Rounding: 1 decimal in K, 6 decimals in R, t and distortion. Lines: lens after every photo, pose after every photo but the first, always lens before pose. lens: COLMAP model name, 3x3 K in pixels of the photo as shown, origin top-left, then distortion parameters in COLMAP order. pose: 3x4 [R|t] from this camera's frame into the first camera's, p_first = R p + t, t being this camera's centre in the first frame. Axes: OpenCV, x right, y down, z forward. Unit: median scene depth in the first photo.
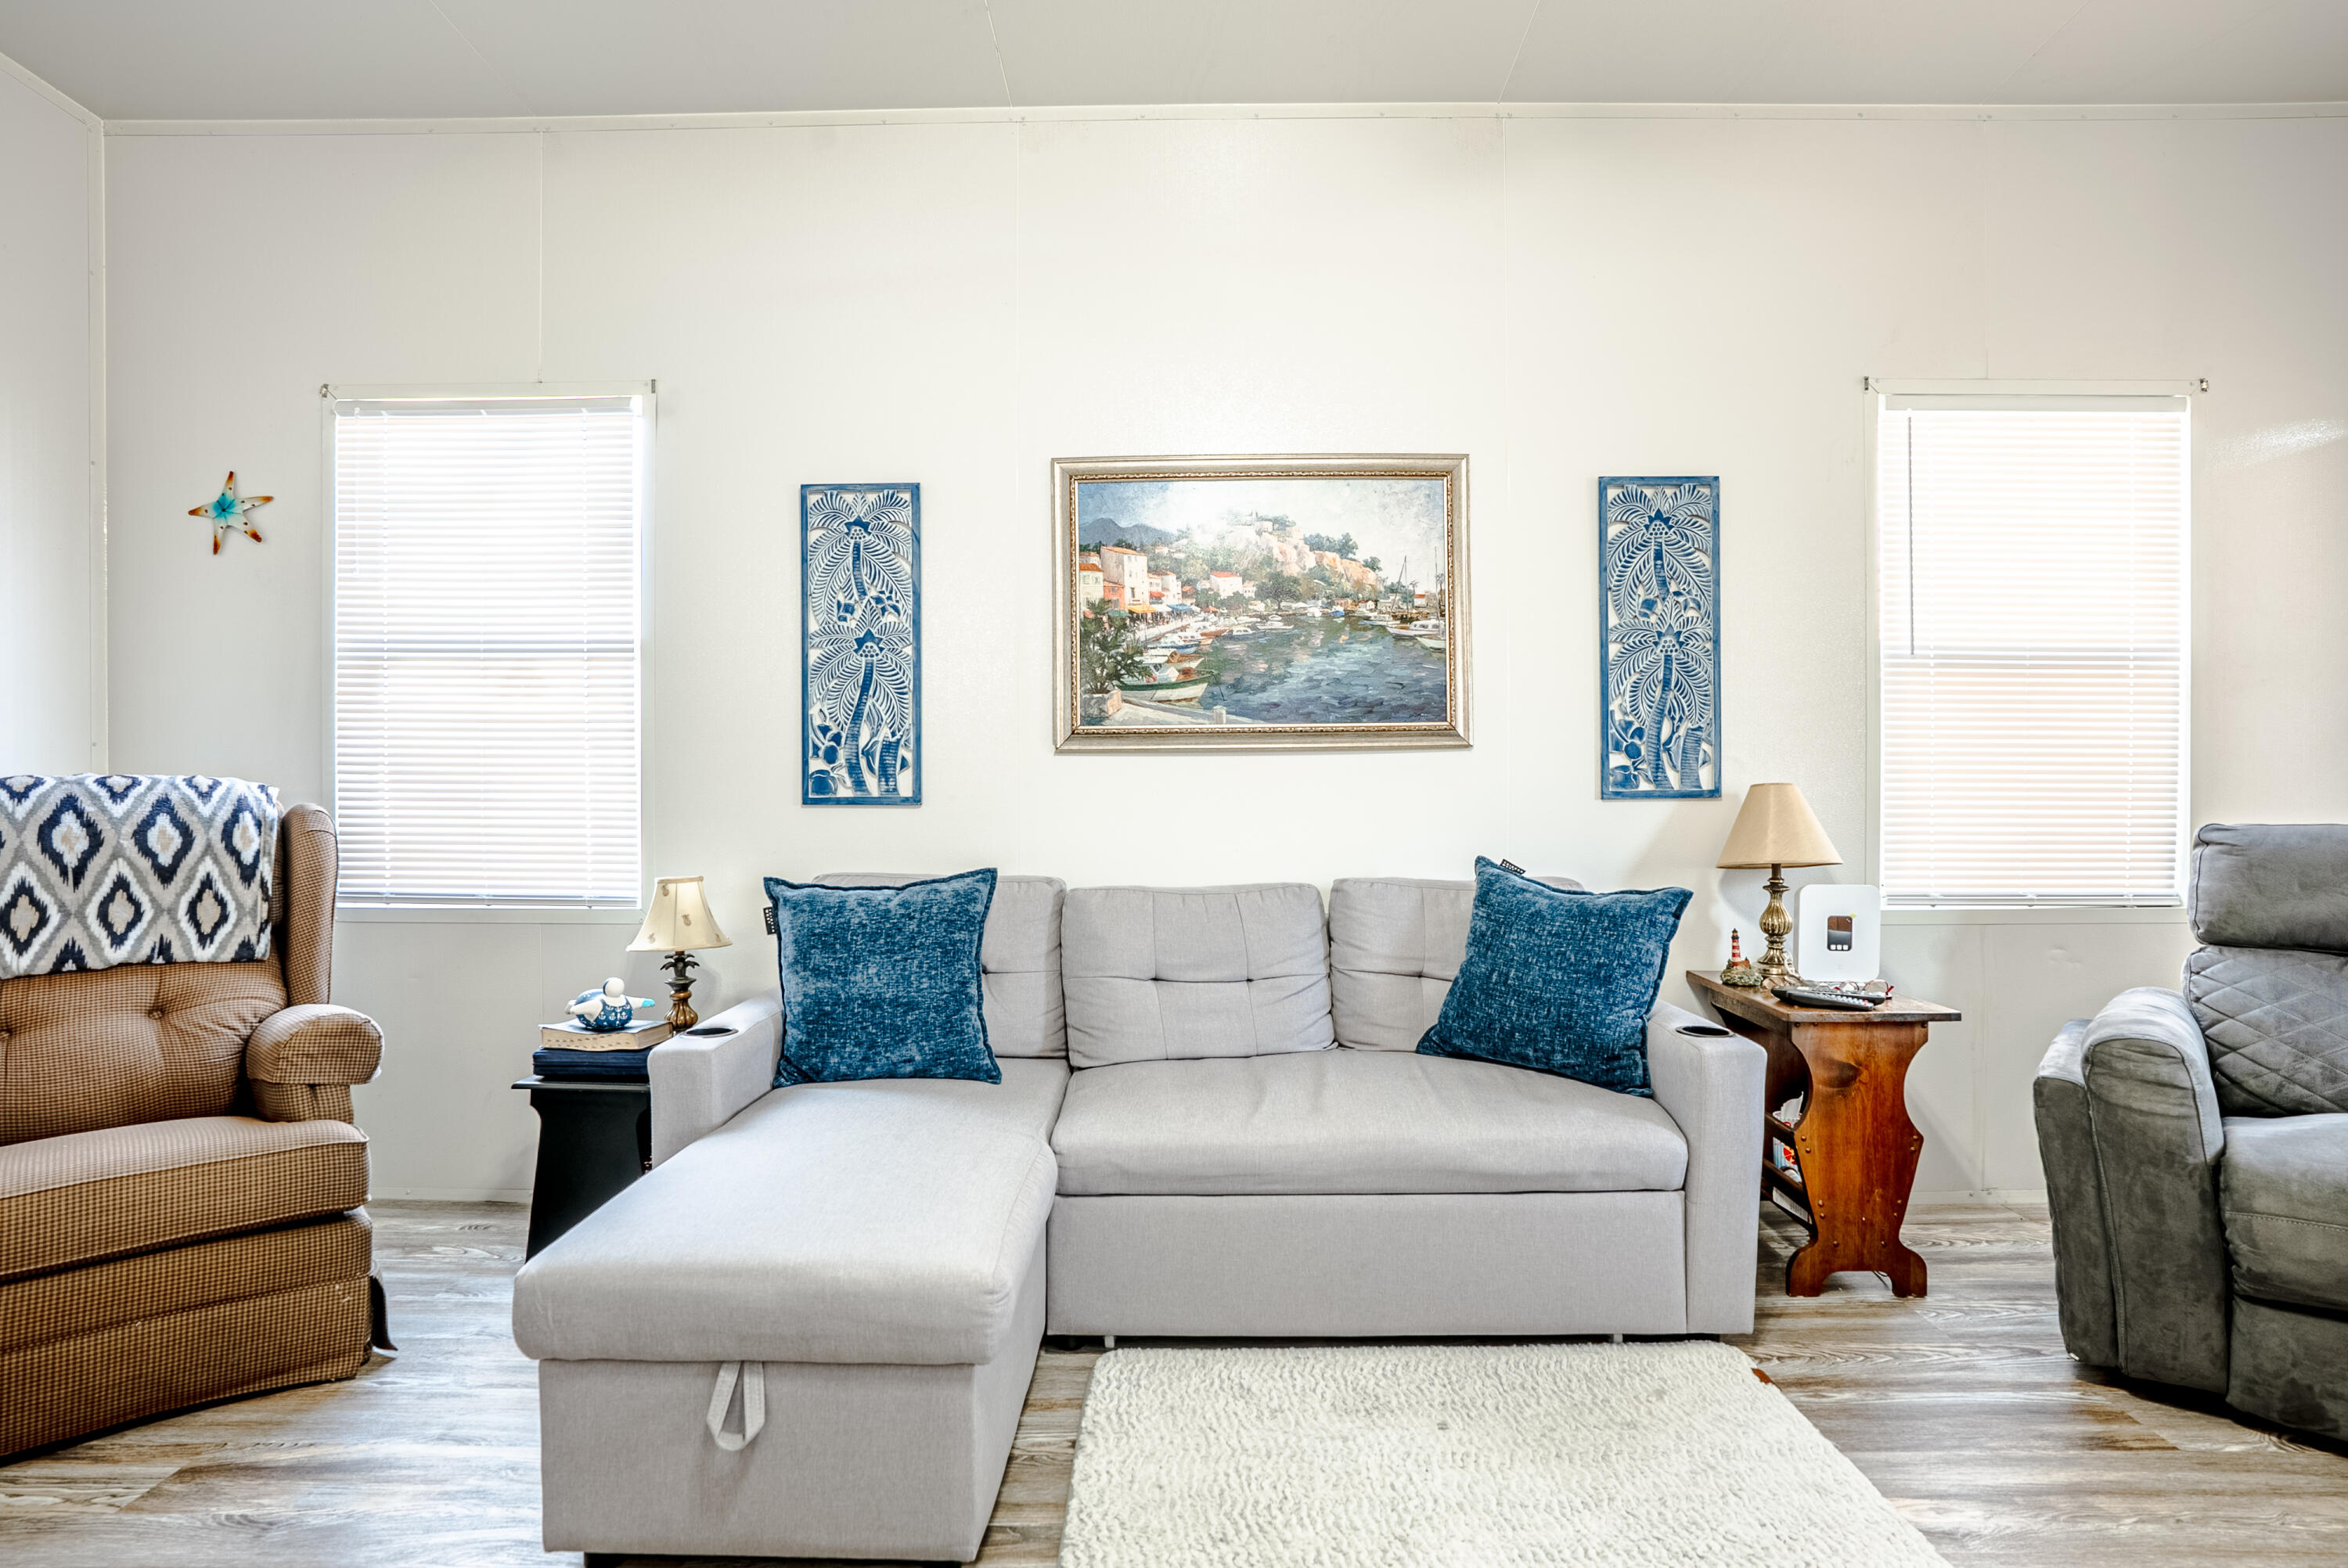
lens RADIAL K [[1167.5, 0, 1184.6], [0, 1167.5, 784.7], [0, 0, 1]] dist [-0.059557, 0.028175]
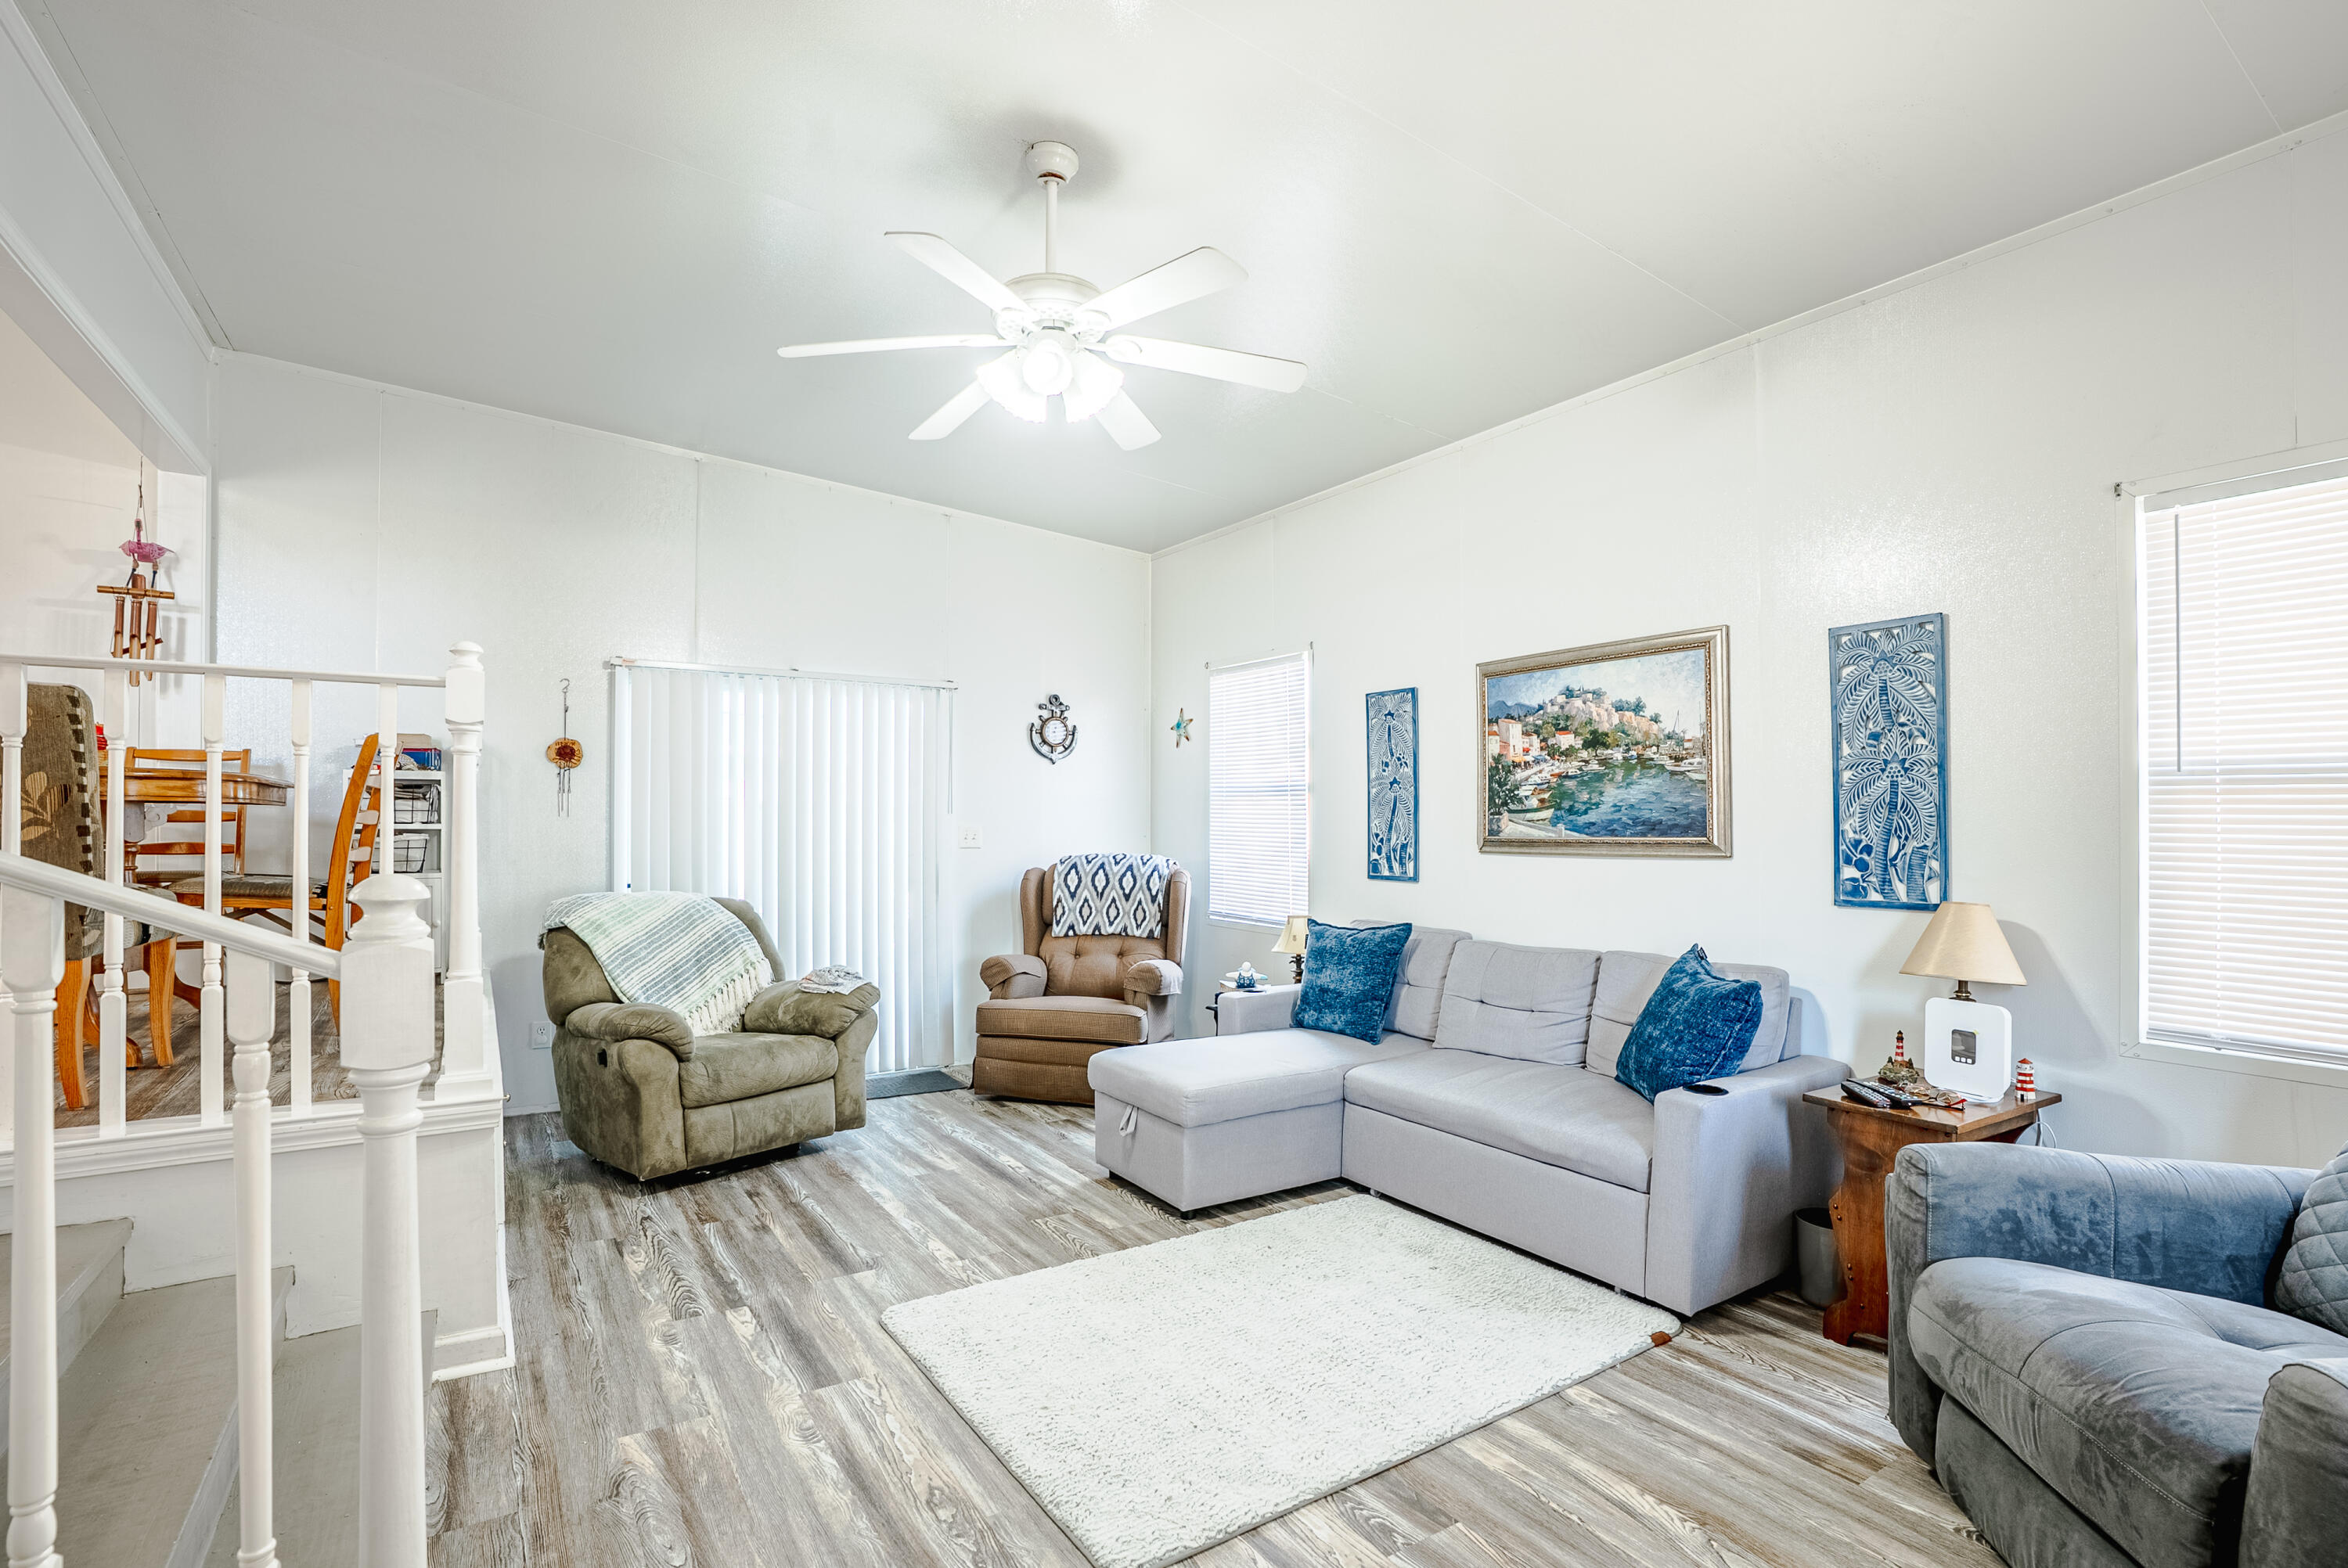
lens RADIAL K [[1110.0, 0, 1180.7], [0, 1110.0, 789.2], [0, 0, 1]] dist [-0.079090, 0.032452]
pose [[0.551221, -0.018561, -0.834153, 0.908924], [-0.007978, 0.999590, -0.027514, -0.069483], [0.834321, 0.021821, 0.550847, -0.147173]]
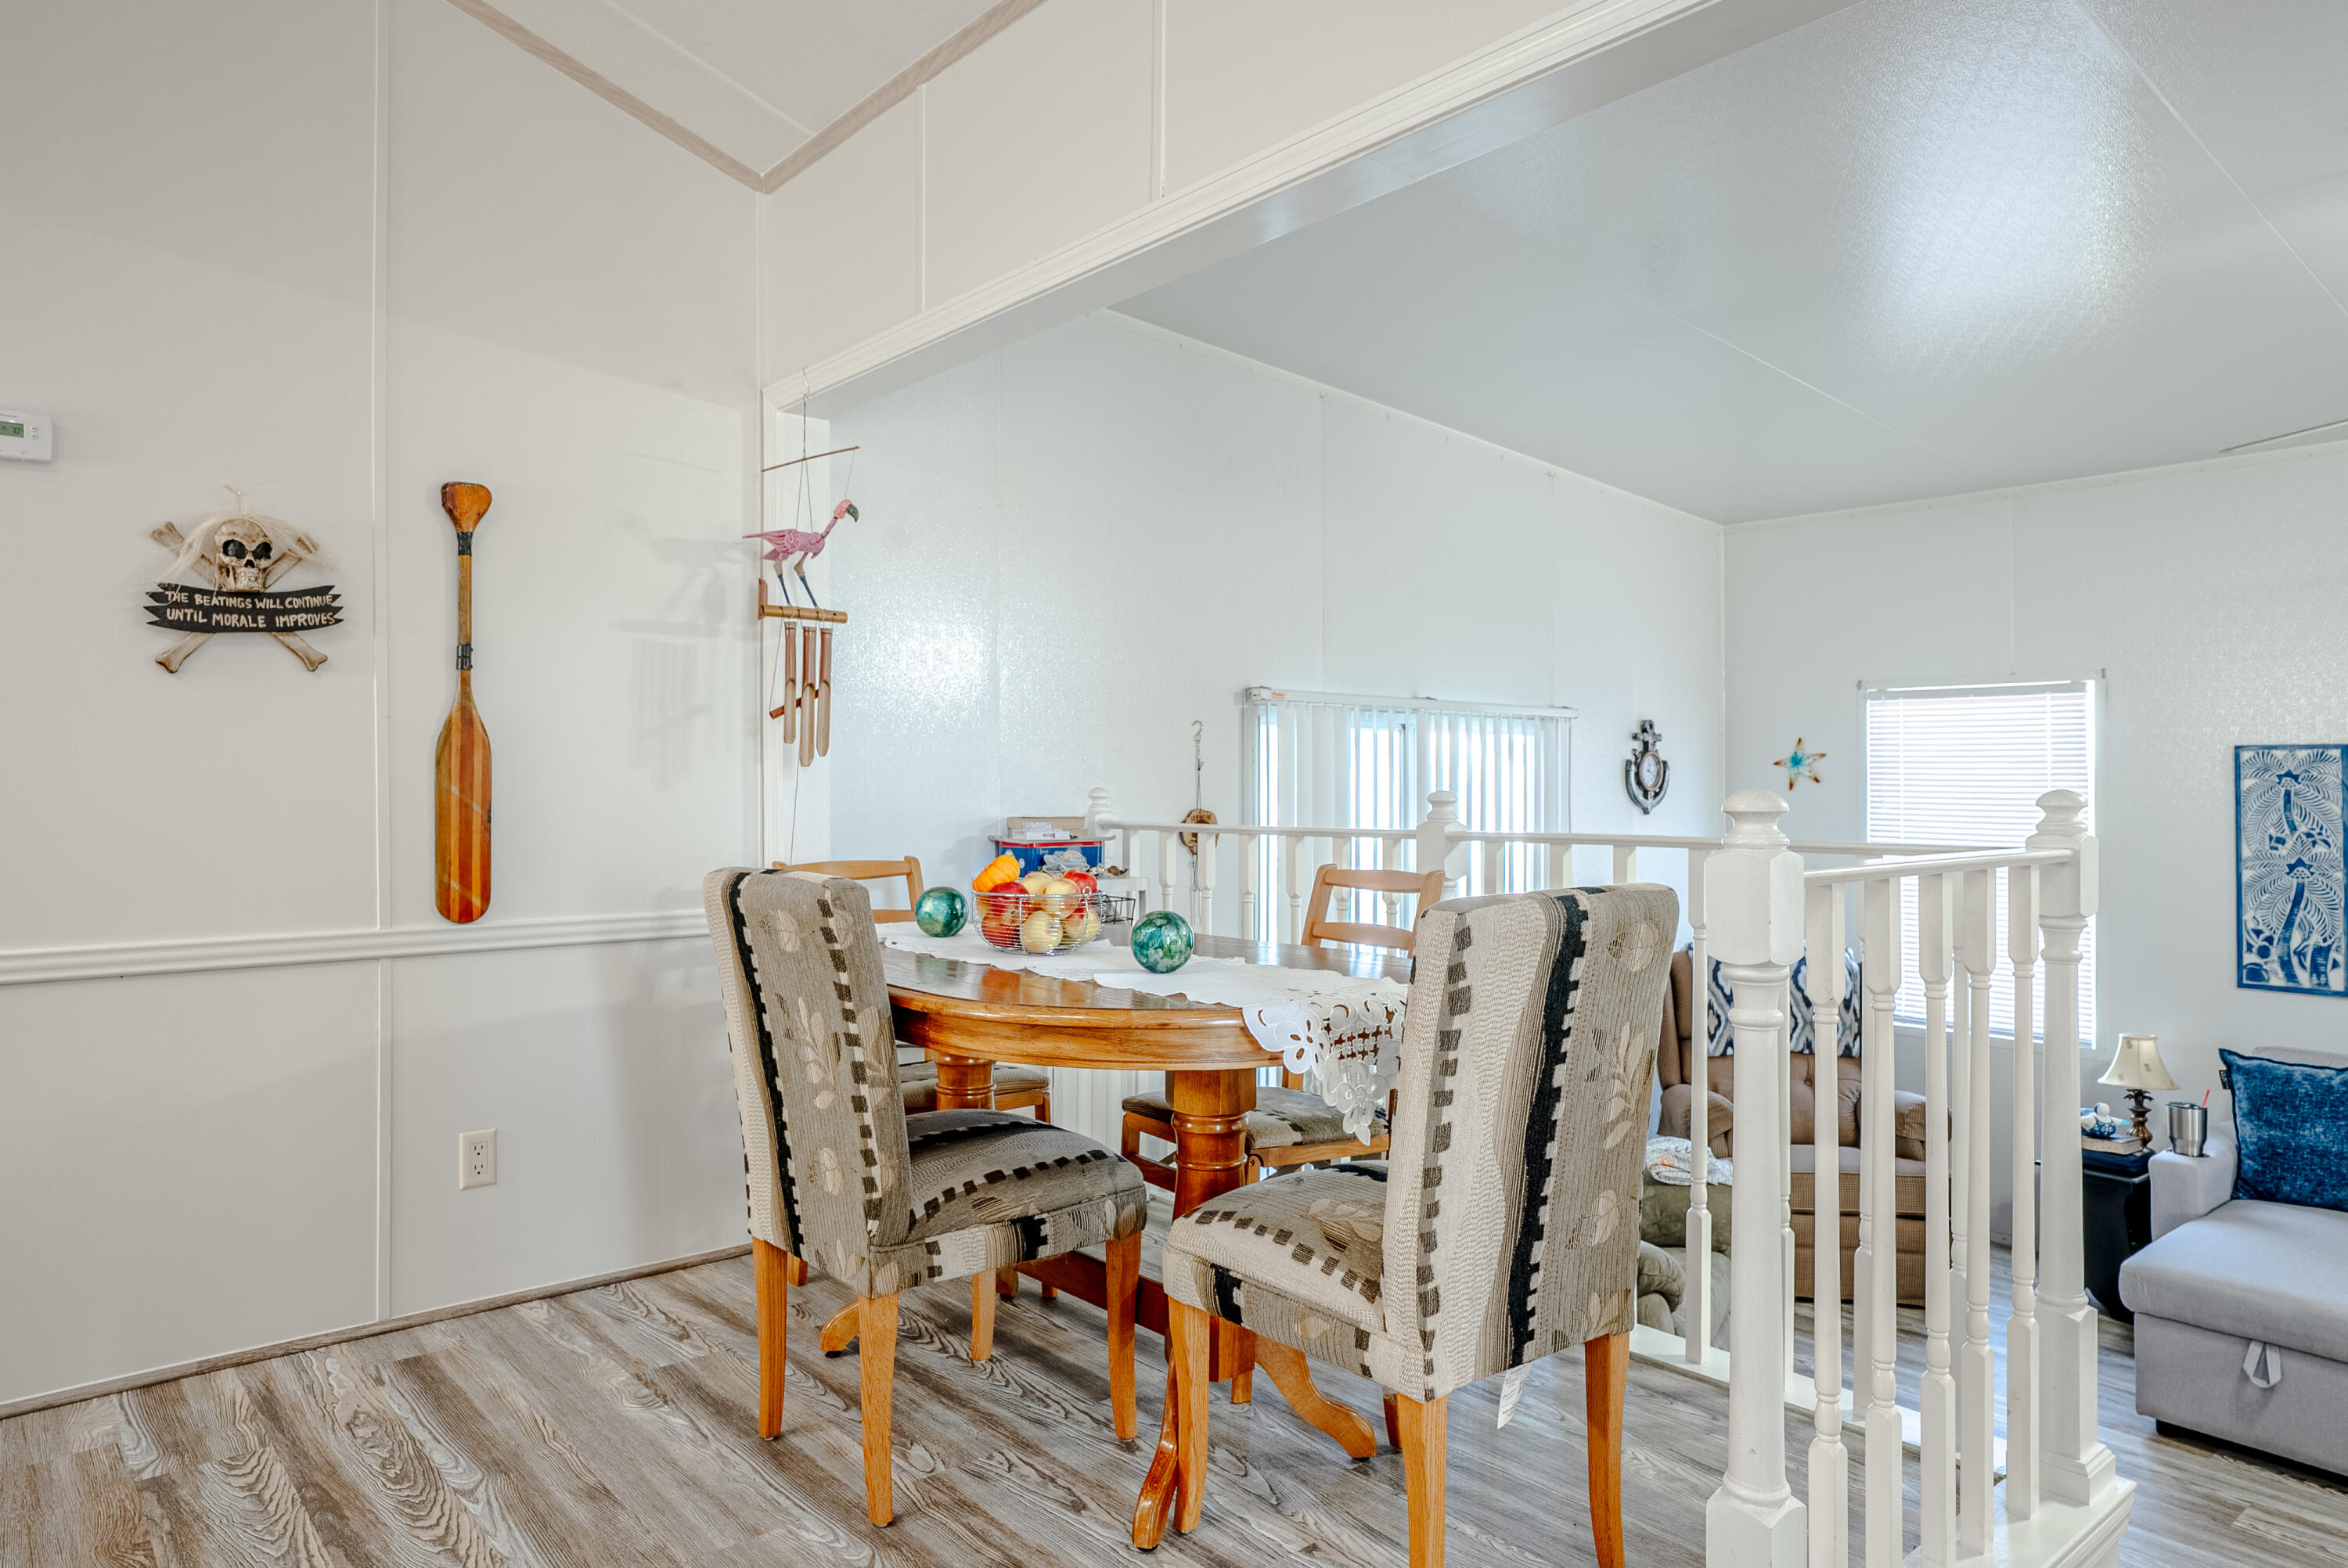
lens RADIAL K [[1458.2, 0, 1174.3], [0, 1458.2, 767.3], [0, 0, 1]] dist [-0.053068, 0.044459]
pose [[0.649976, -0.006138, -0.759930, 0.129252], [-0.005430, 0.999904, -0.012720, -0.209202], [0.759935, 0.012394, 0.649881, -0.998510]]
